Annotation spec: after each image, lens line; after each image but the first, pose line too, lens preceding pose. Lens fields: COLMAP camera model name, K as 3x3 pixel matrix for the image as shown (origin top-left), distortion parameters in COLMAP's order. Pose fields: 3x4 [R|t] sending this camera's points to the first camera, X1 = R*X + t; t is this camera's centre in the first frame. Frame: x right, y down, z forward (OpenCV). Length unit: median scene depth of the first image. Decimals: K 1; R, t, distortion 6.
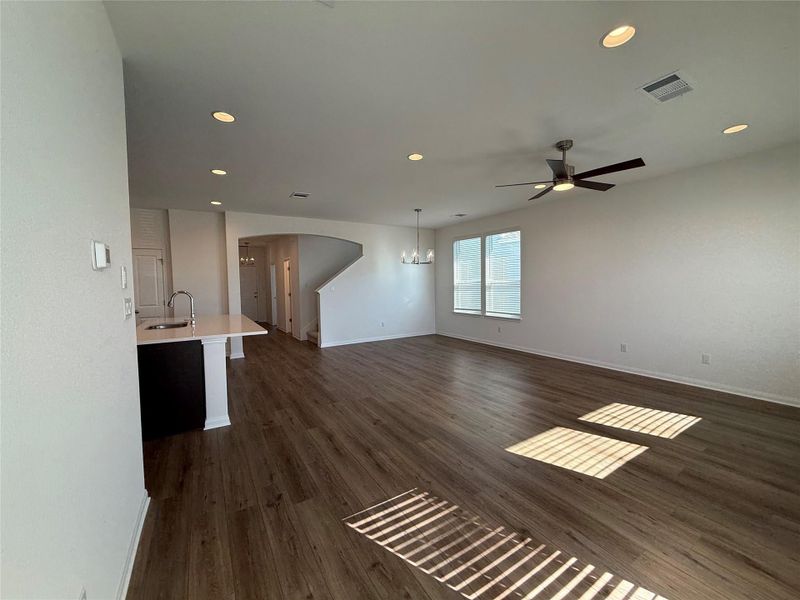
lens RADIAL K [[316.8, 0, 398.6], [0, 316.8, 301.0], [0, 0, 1]] dist [-0.002028, 0.000545]
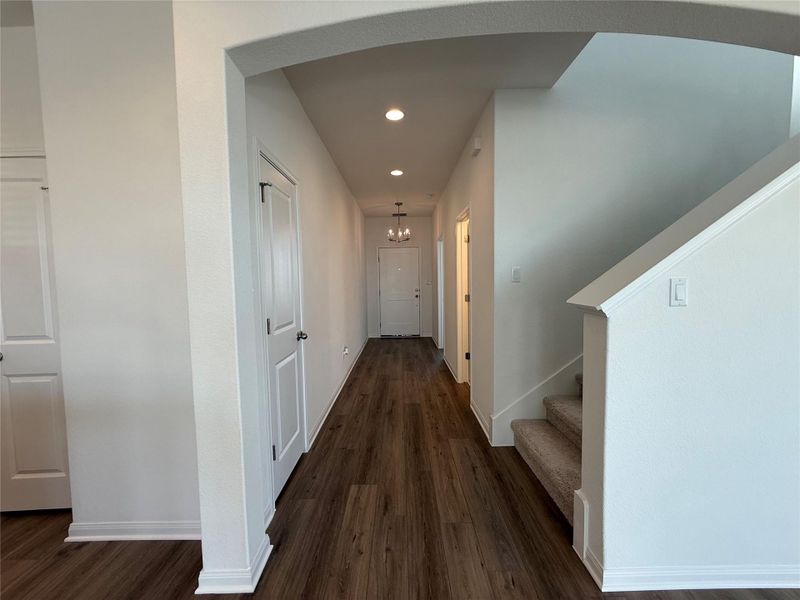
lens RADIAL K [[316.8, 0, 399.6], [0, 316.8, 298.7], [0, 0, 1]] dist [-0.002028, 0.000545]
pose [[0.848808, 0.035374, -0.527517, -0.192932], [-0.028441, 0.999370, 0.021253, -0.026847], [0.527936, -0.003037, 0.849279, 0.579827]]
